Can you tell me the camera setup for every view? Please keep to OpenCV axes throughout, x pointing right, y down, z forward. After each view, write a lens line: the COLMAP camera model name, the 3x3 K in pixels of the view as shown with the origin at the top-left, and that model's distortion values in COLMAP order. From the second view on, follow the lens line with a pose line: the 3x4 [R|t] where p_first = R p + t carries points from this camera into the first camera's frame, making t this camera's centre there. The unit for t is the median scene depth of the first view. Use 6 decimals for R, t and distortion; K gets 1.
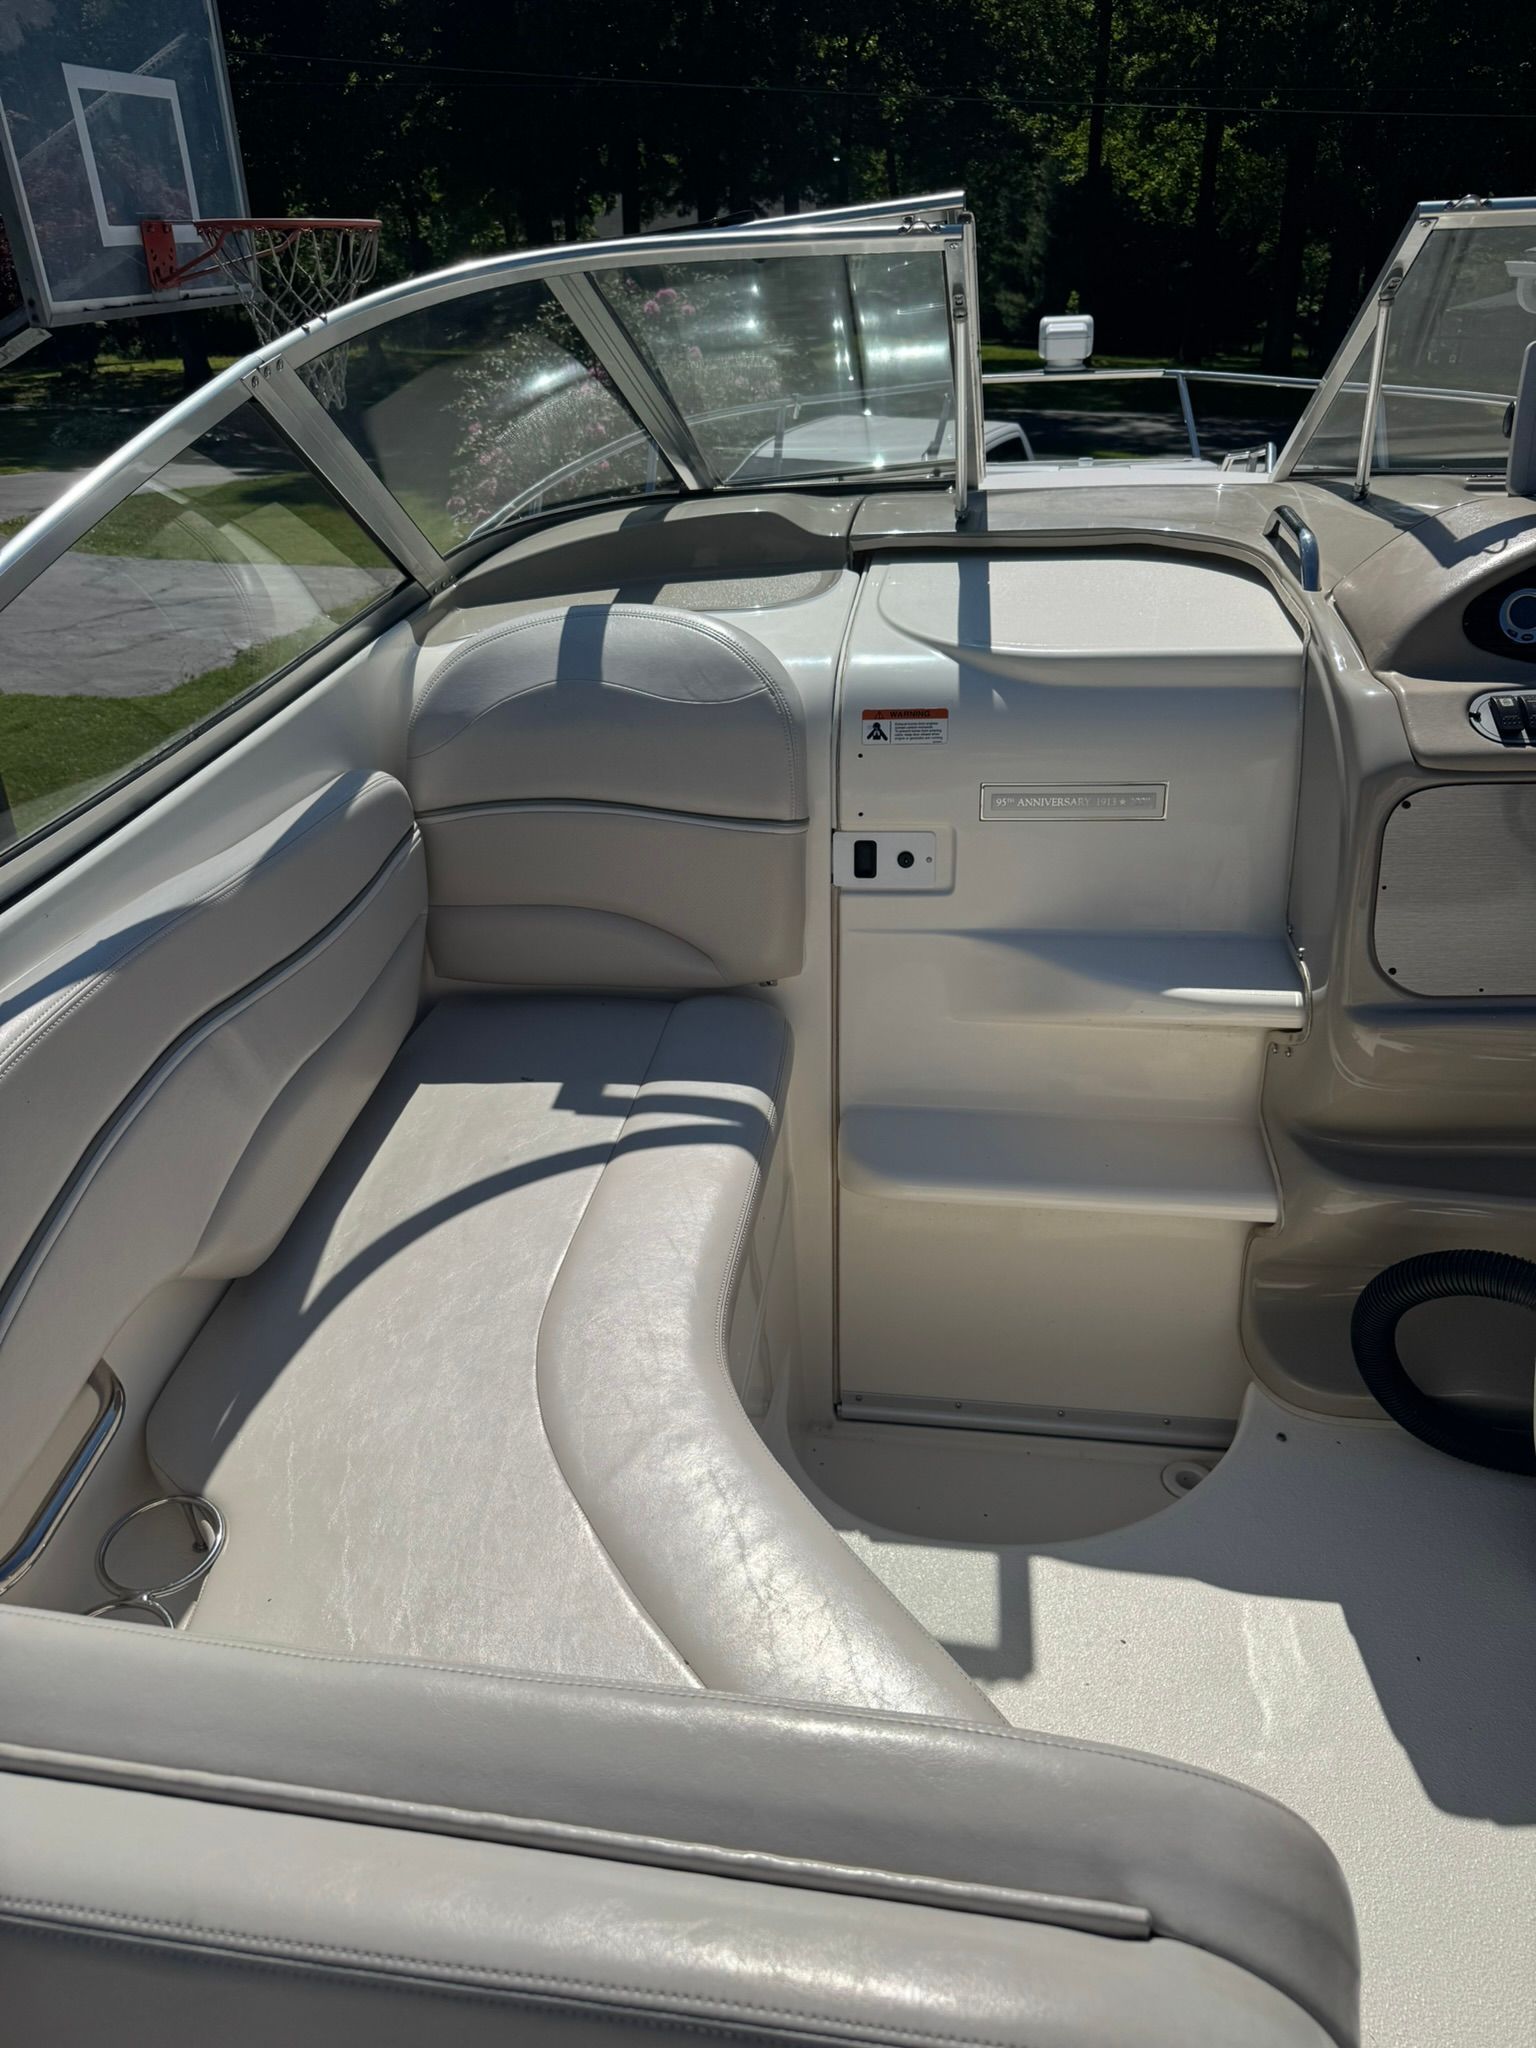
lens RADIAL K [[1423.1, 0, 731.6], [0, 1423.1, 1016.5], [0, 0, 1]] dist [0.110258, -0.158398]
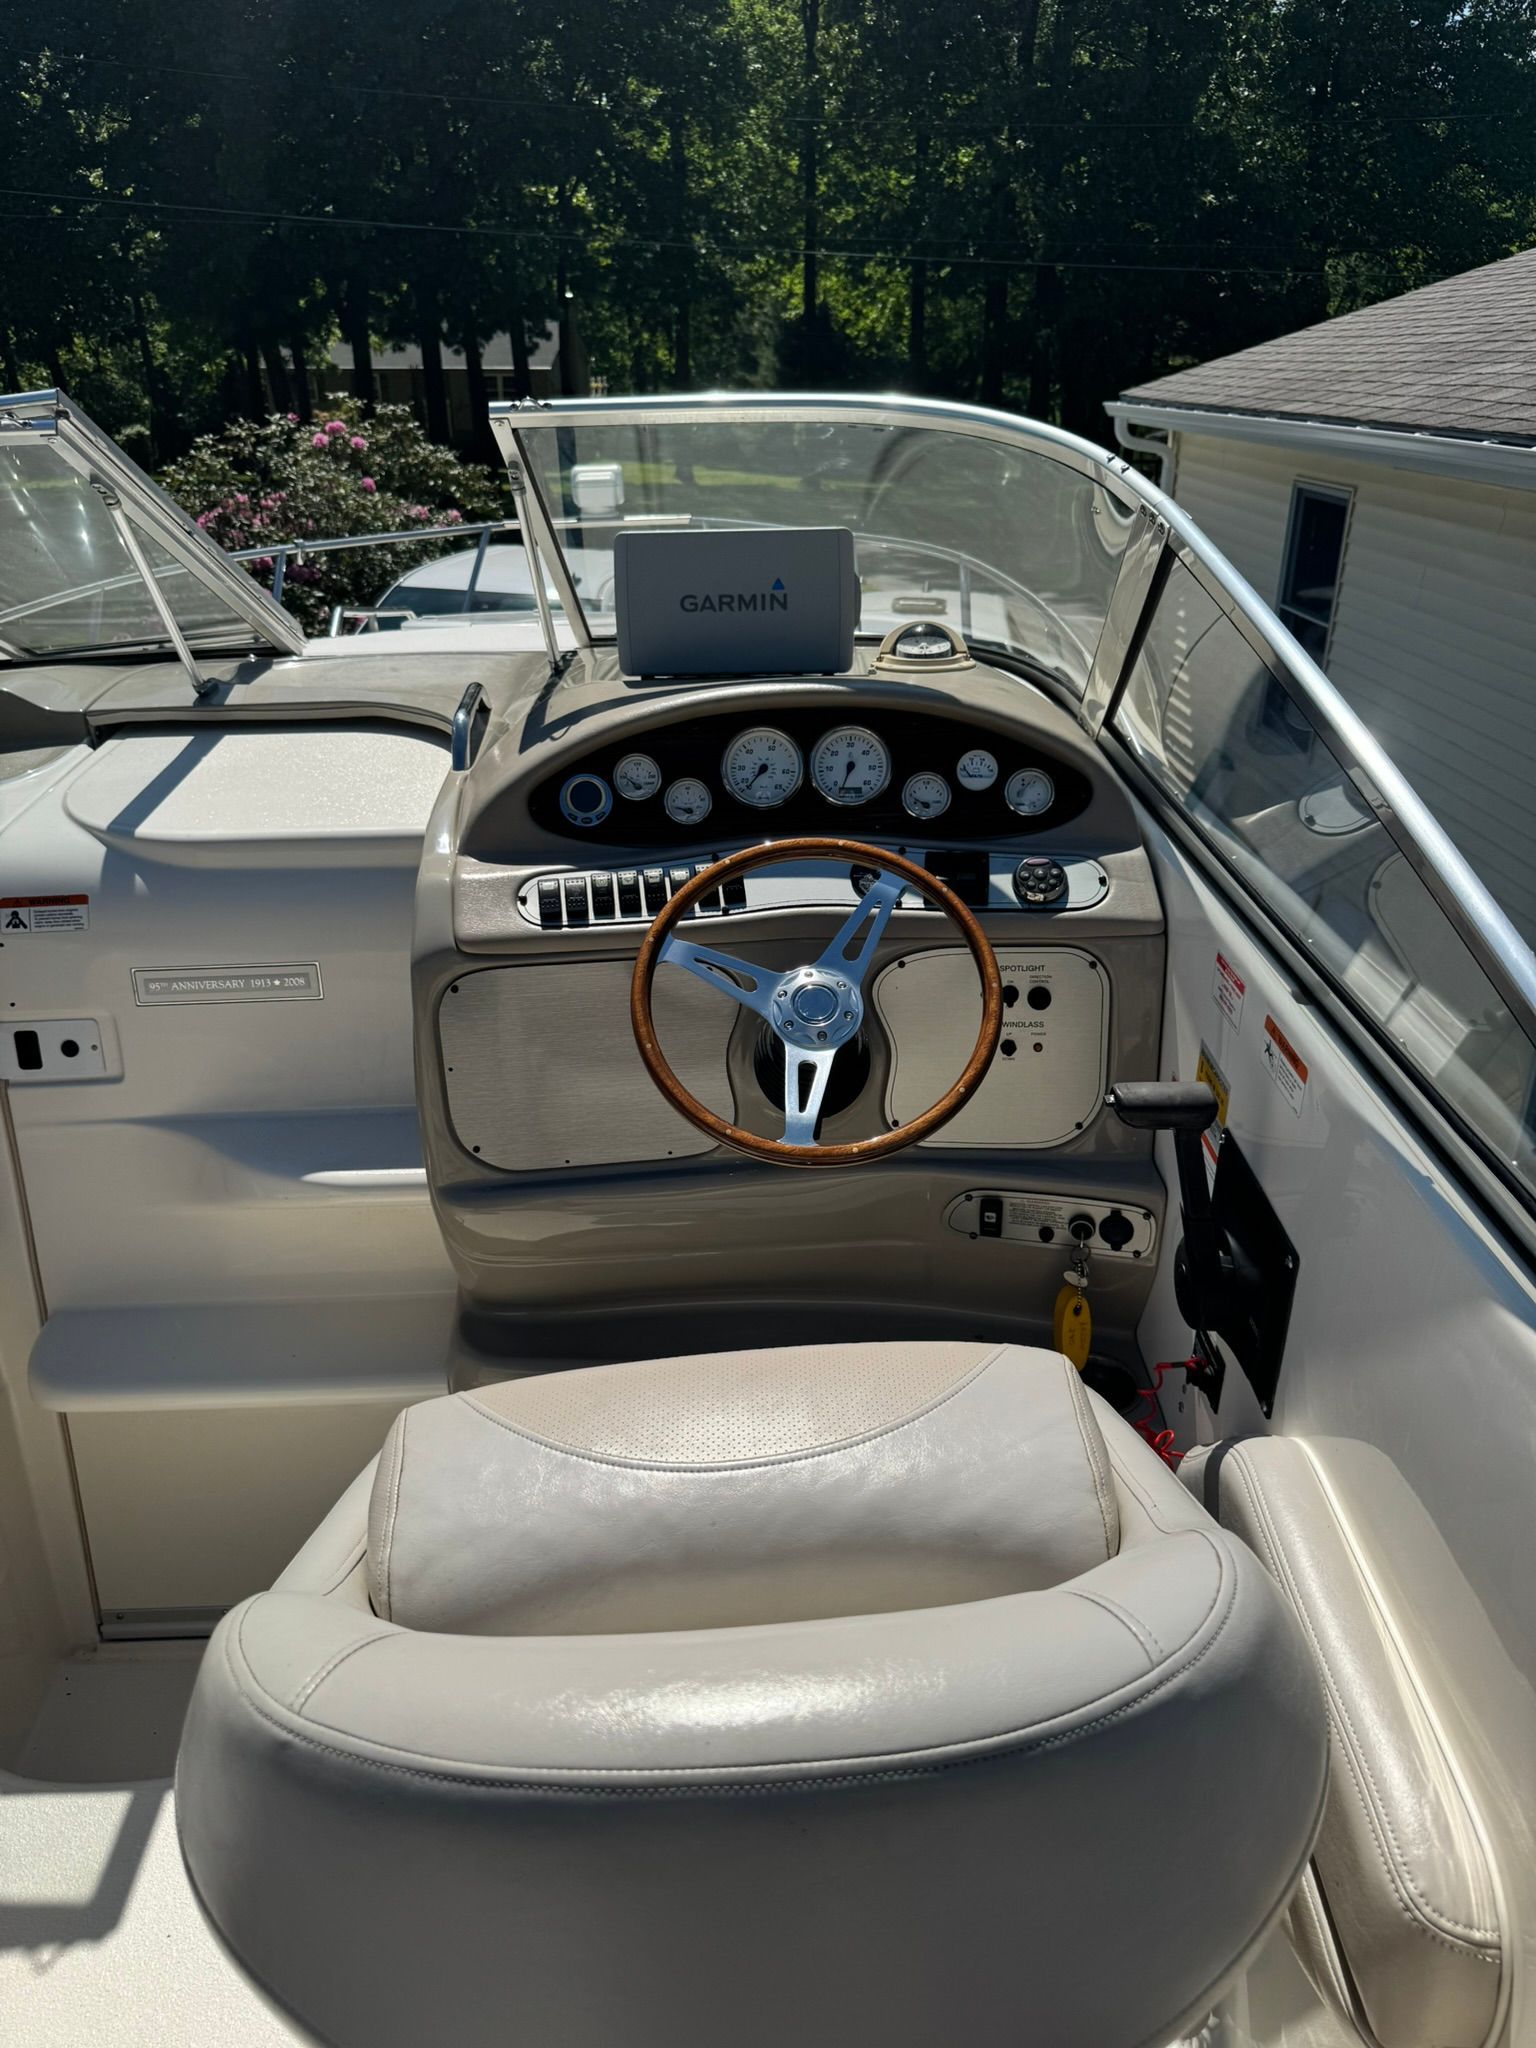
lens RADIAL K [[1450.9, 0, 767.4], [0, 1450.9, 1006.5], [0, 0, 1]] dist [-0.003433, -0.004956]
pose [[0.989201, -0.049090, 0.138097, 0.461534], [0.059356, 0.995692, -0.071231, -0.042272], [-0.134006, 0.078658, 0.987854, -0.022225]]
